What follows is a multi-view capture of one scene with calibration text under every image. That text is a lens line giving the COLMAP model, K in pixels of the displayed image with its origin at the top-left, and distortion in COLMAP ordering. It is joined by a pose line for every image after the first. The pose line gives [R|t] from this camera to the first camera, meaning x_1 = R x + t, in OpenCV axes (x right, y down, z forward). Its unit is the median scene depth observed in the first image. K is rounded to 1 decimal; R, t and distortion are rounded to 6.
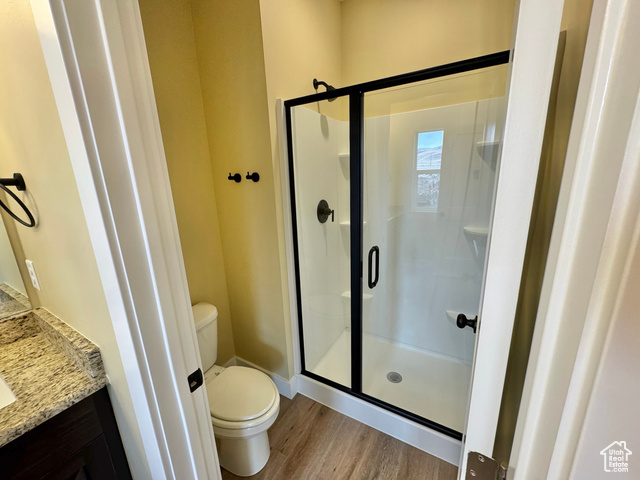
lens RADIAL K [[254.6, 0, 318.4], [0, 254.6, 240.7], [0, 0, 1]] dist [-0.001125, 0.000139]
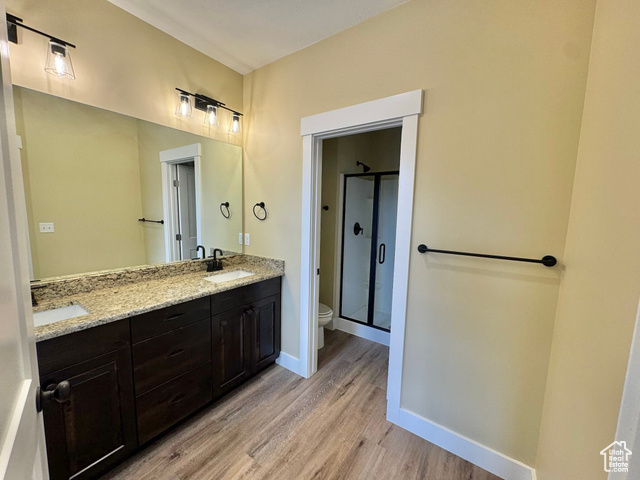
lens RADIAL K [[254.6, 0, 319.3], [0, 254.6, 241.3], [0, 0, 1]] dist [-0.001125, 0.000139]
pose [[0.994482, 0.071461, -0.076803, -0.120191], [-0.080551, 0.989176, -0.122651, 0.256728], [0.067207, 0.128160, 0.989474, -0.943713]]
